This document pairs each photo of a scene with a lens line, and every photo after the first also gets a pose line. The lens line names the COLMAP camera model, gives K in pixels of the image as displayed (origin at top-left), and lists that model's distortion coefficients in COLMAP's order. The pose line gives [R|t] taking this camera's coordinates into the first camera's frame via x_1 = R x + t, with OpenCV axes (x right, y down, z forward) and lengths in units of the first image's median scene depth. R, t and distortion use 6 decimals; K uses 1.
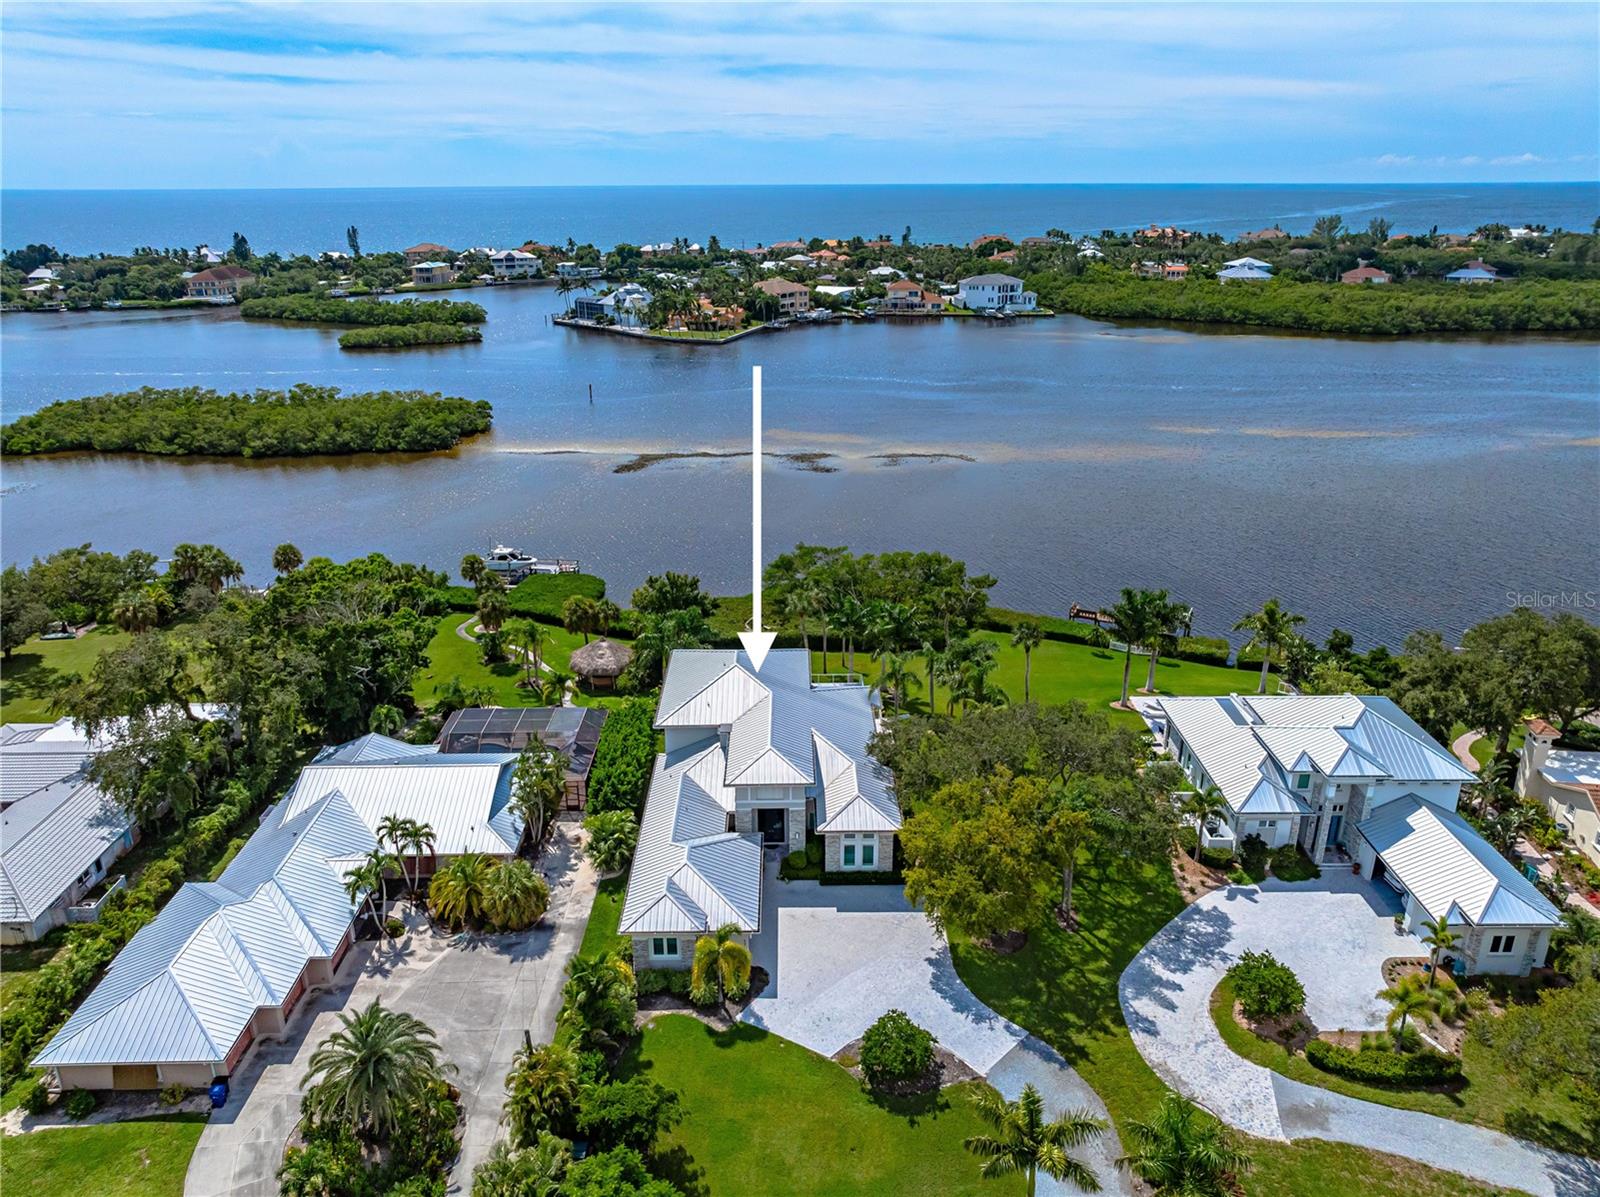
lens RADIAL K [[1119.0, 0, 800.0], [0, 1119.0, 598.5], [0, 0, 1]] dist [-0.005053, 0.019067]
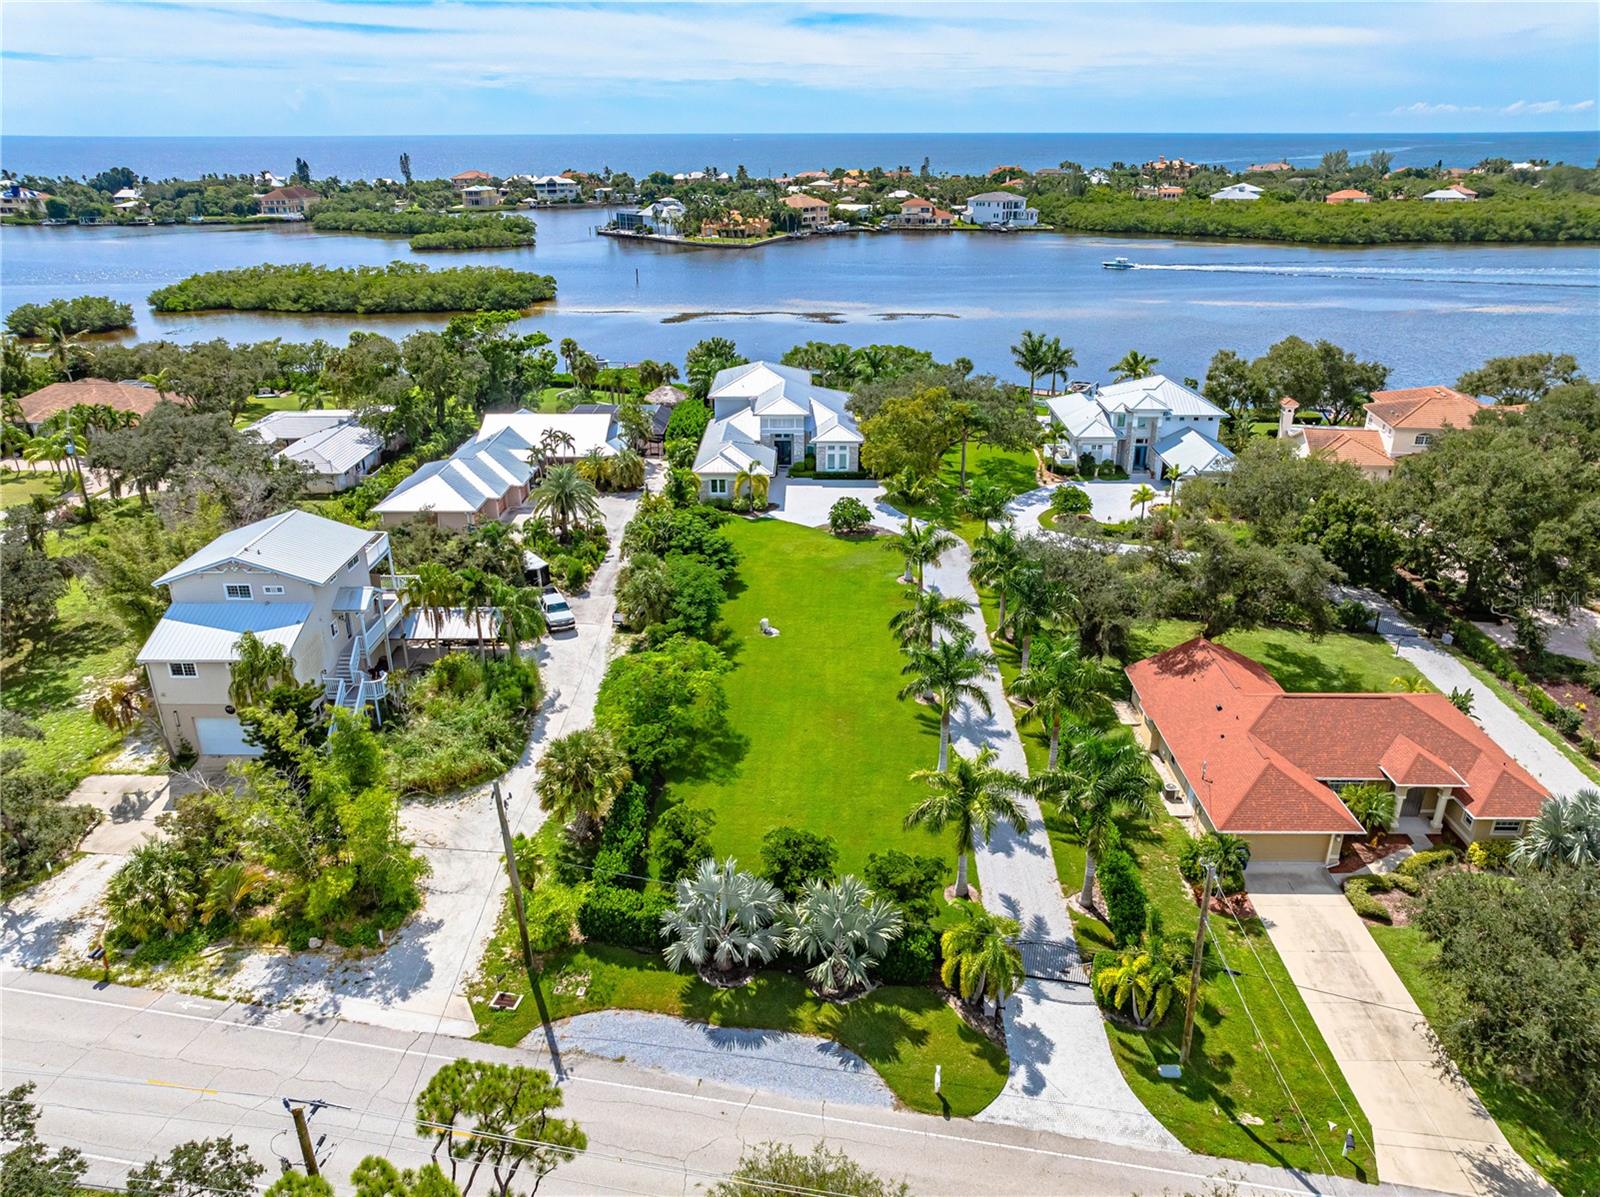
lens RADIAL K [[1119.0, 0, 800.0], [0, 1119.0, 598.5], [0, 0, 1]] dist [-0.005053, 0.019067]
pose [[0.999730, 0.010897, -0.020516, 0.006575], [-0.010082, 0.999171, 0.039450, 0.069562], [0.020929, -0.039232, 0.999011, -0.115729]]
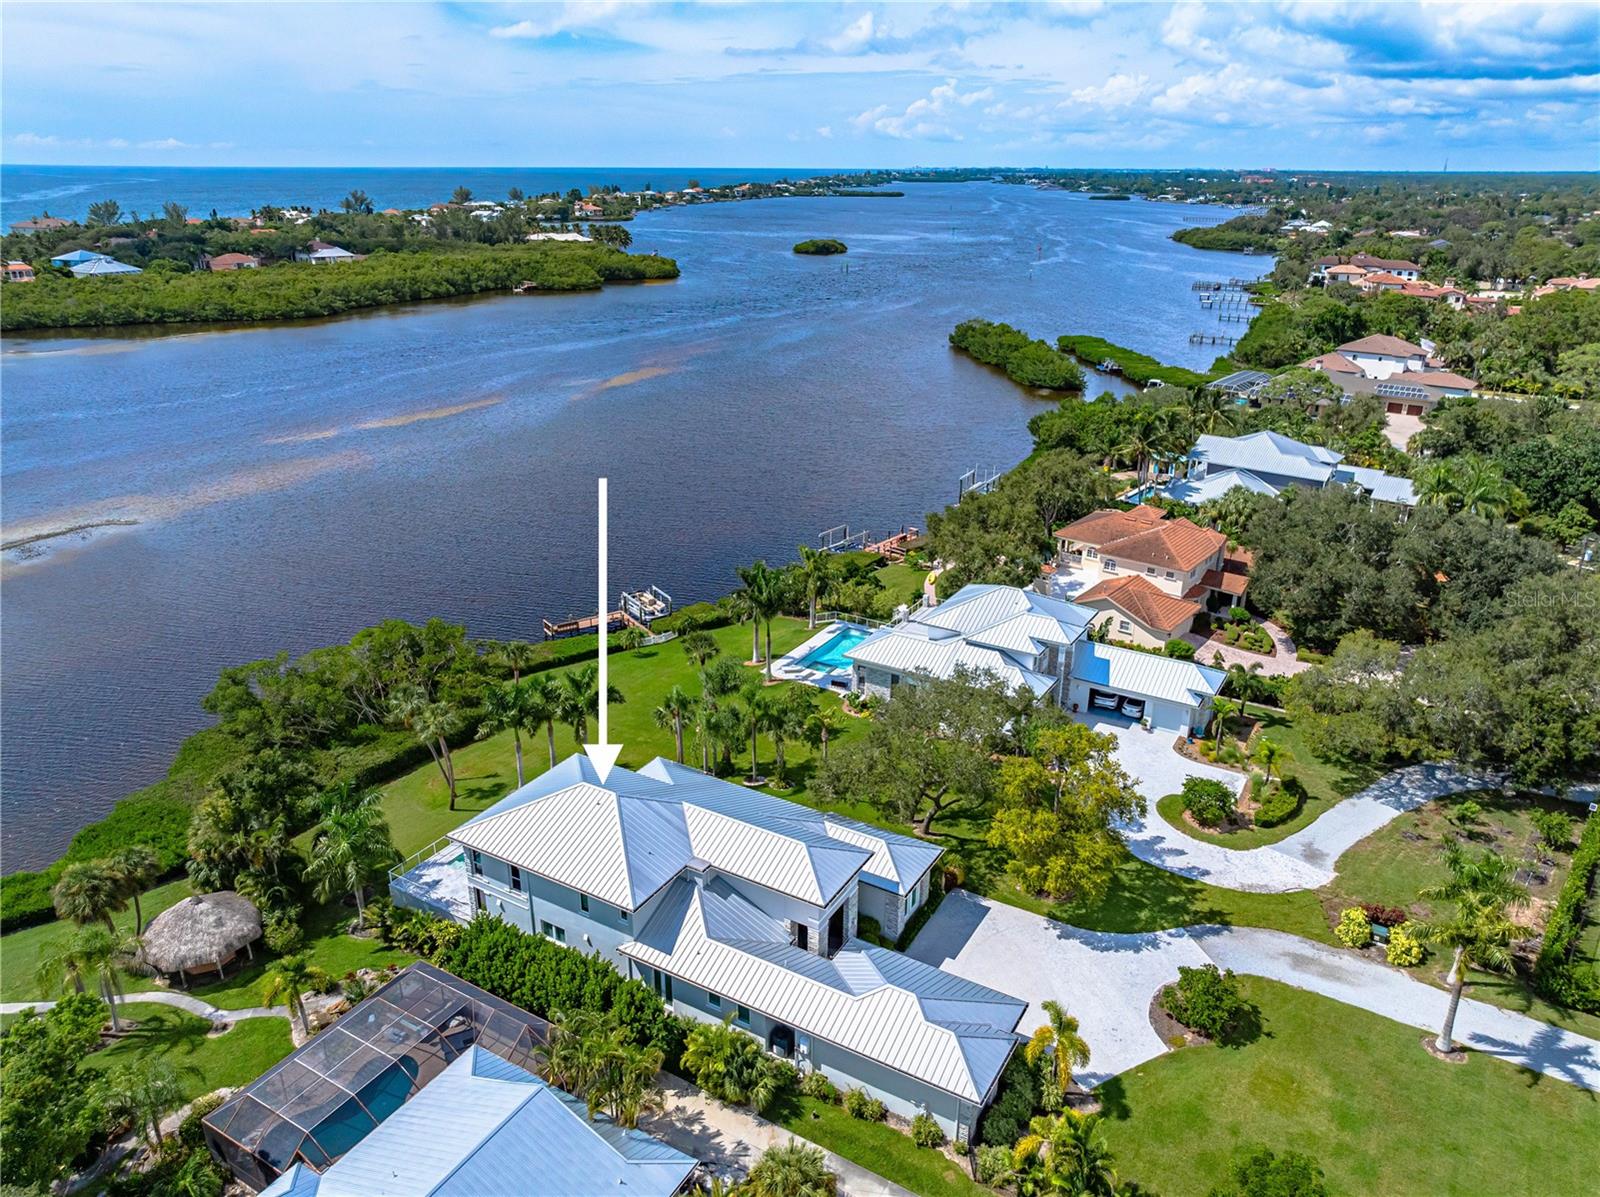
lens RADIAL K [[1119.0, 0, 800.0], [0, 1119.0, 598.5], [0, 0, 1]] dist [-0.005053, 0.019067]
pose [[0.525025, -0.308229, 0.793312, -0.119649], [0.297873, 0.939711, 0.167974, -0.034173], [-0.797258, 0.148115, 0.585185, 0.091754]]
